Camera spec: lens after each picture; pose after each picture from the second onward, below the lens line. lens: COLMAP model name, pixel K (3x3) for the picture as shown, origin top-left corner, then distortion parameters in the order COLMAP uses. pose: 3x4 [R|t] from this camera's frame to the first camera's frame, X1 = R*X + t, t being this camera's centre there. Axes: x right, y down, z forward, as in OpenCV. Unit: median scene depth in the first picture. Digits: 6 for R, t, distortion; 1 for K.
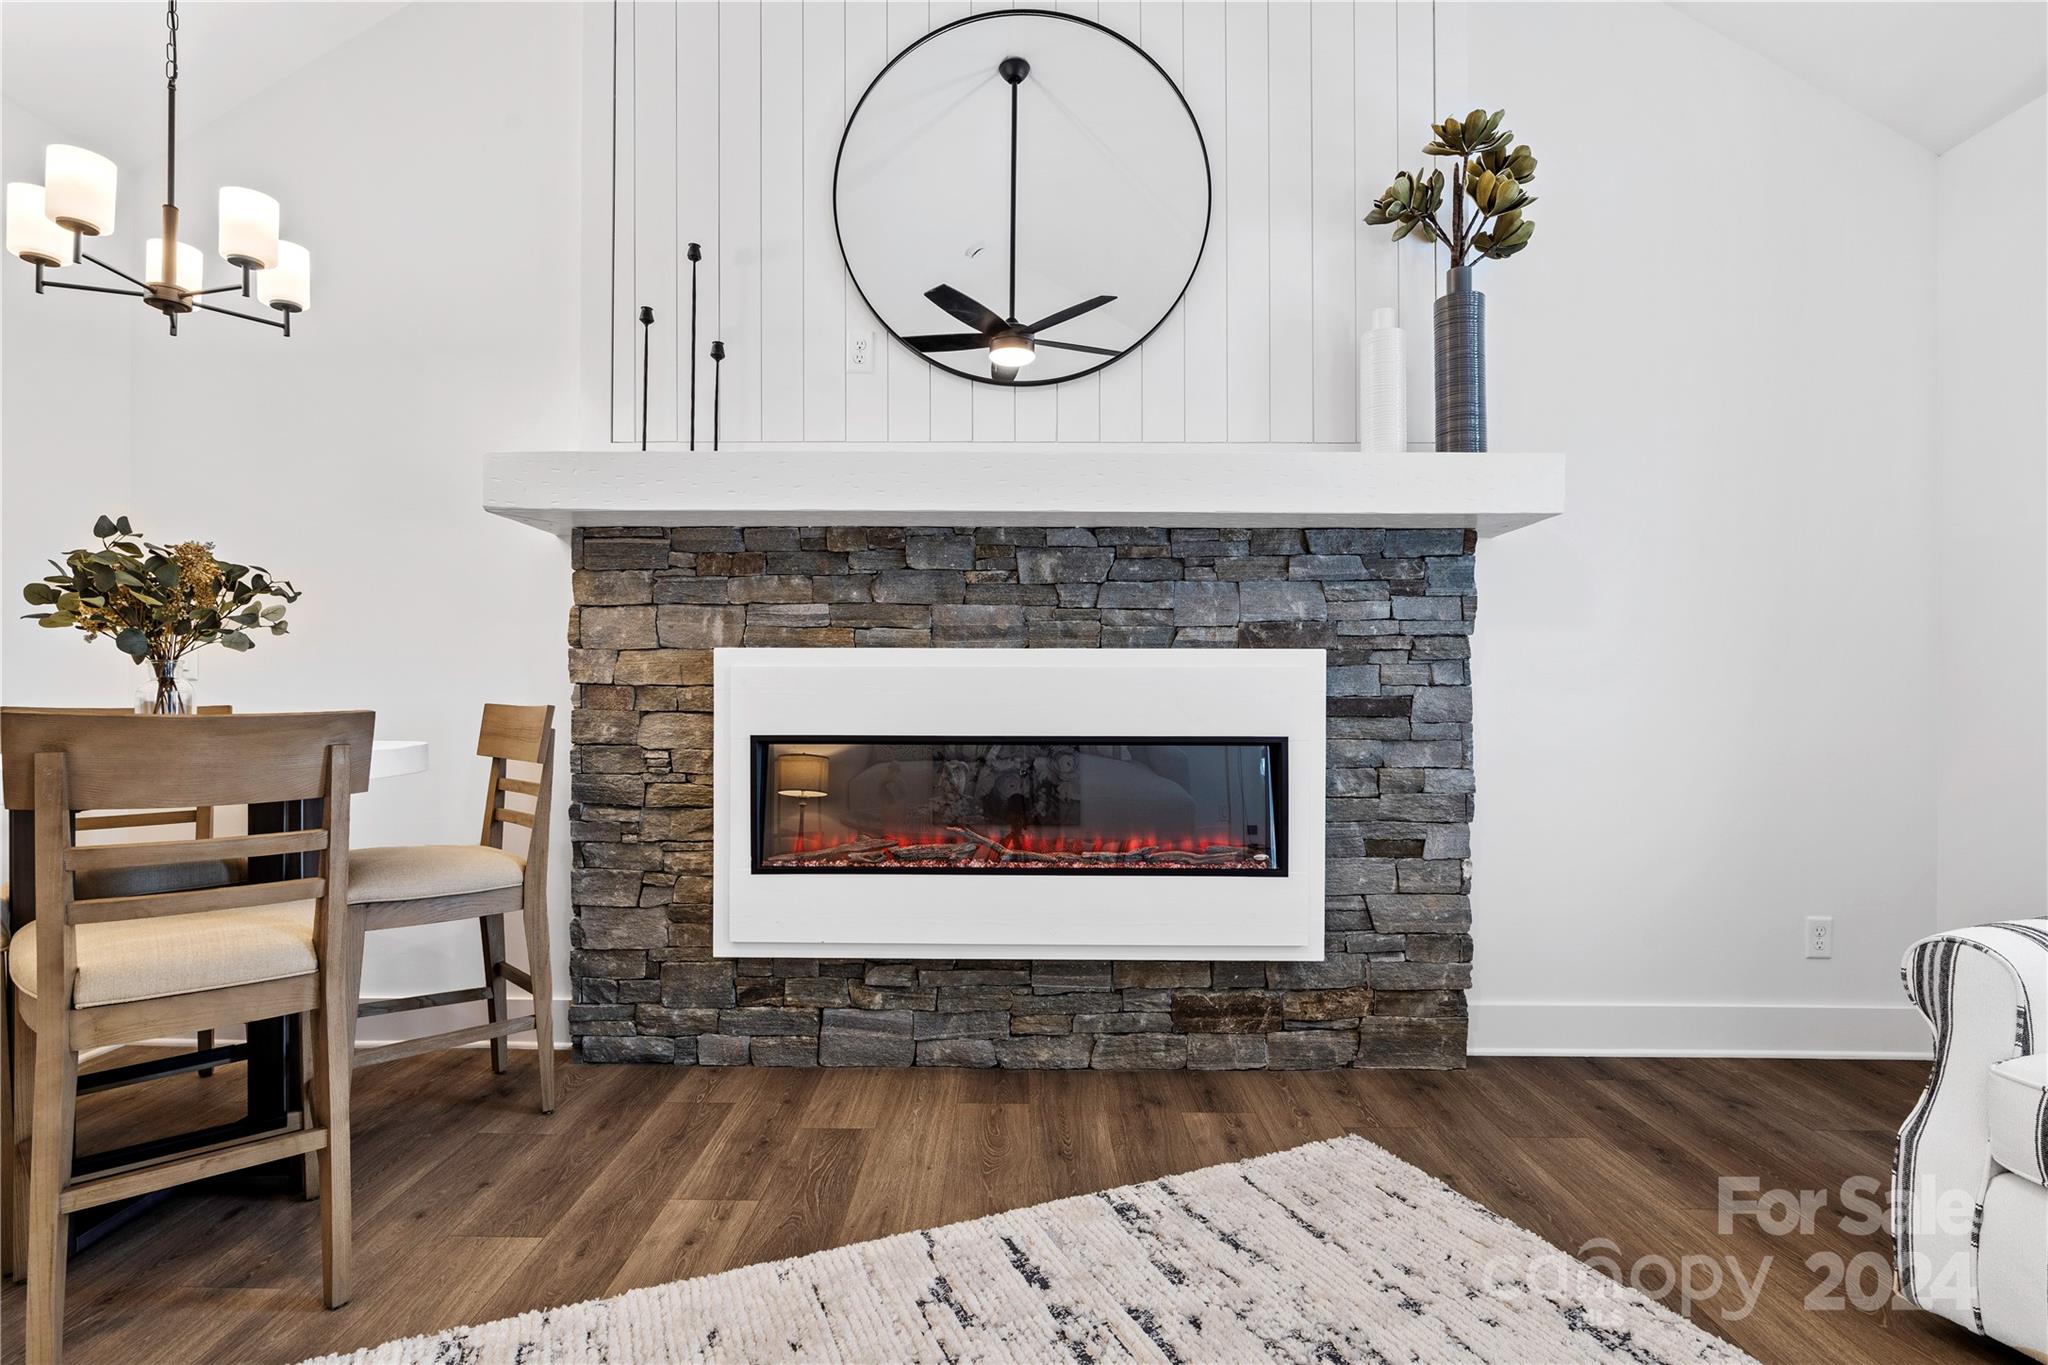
lens RADIAL K [[981.4, 0, 965.3], [0, 981.4, 693.0], [0, 0, 1]] dist [-0.018971, 0.000278]
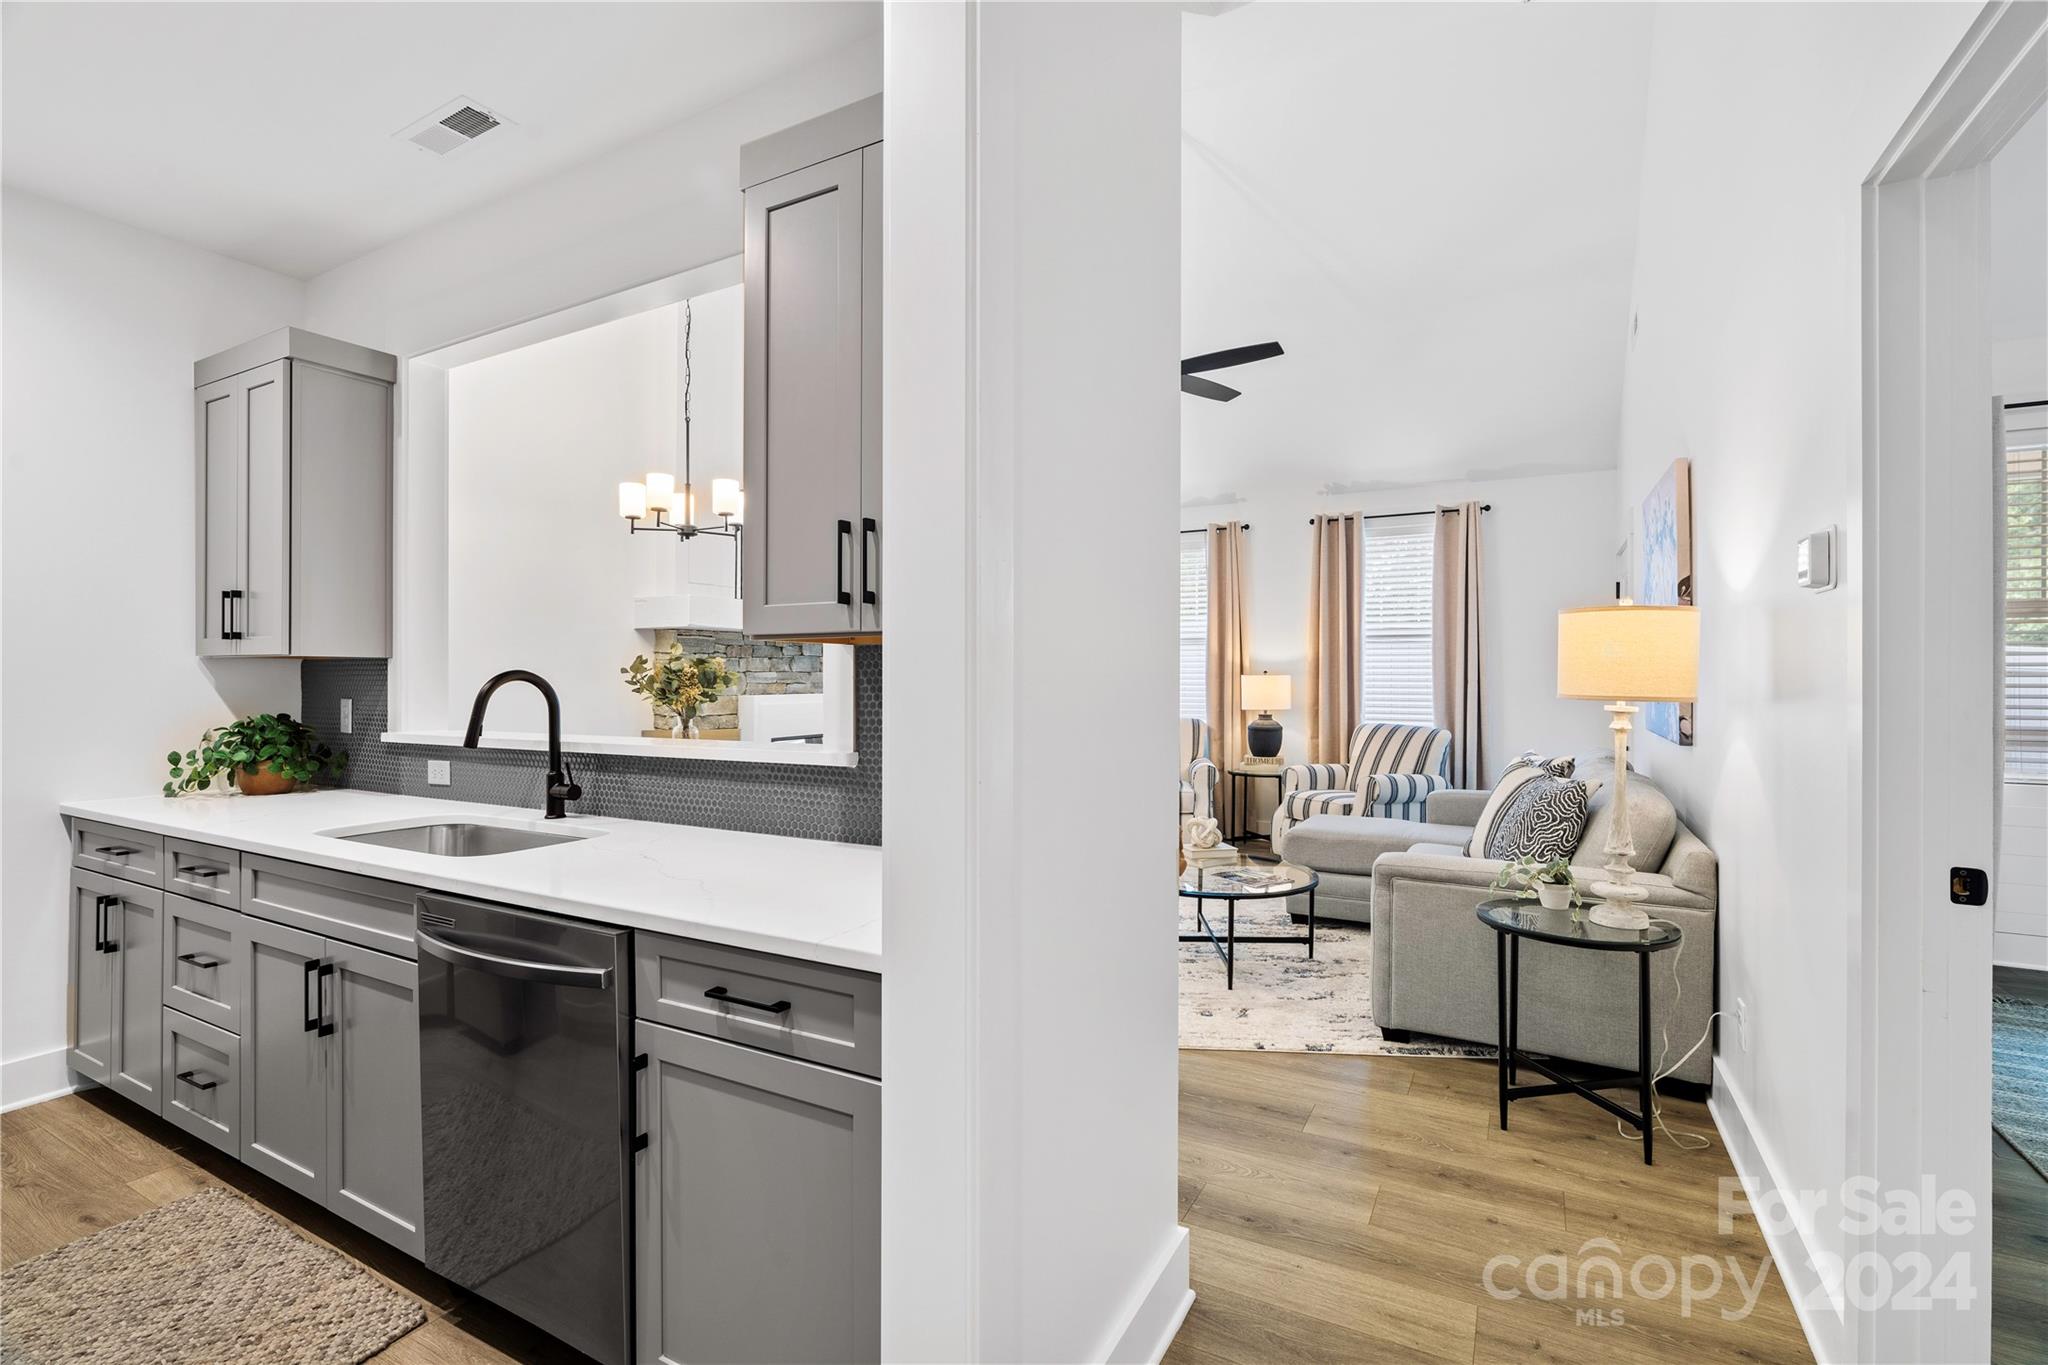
lens RADIAL K [[937.5, 0, 997.3], [0, 937.5, 676.7], [0, 0, 1]] dist [-0.003614, 0.000450]
pose [[0.485434, -0.007708, 0.874239, -1.646286], [0.003950, 0.999970, 0.006623, -0.093919], [-0.874264, 0.000238, 0.485450, -0.352959]]
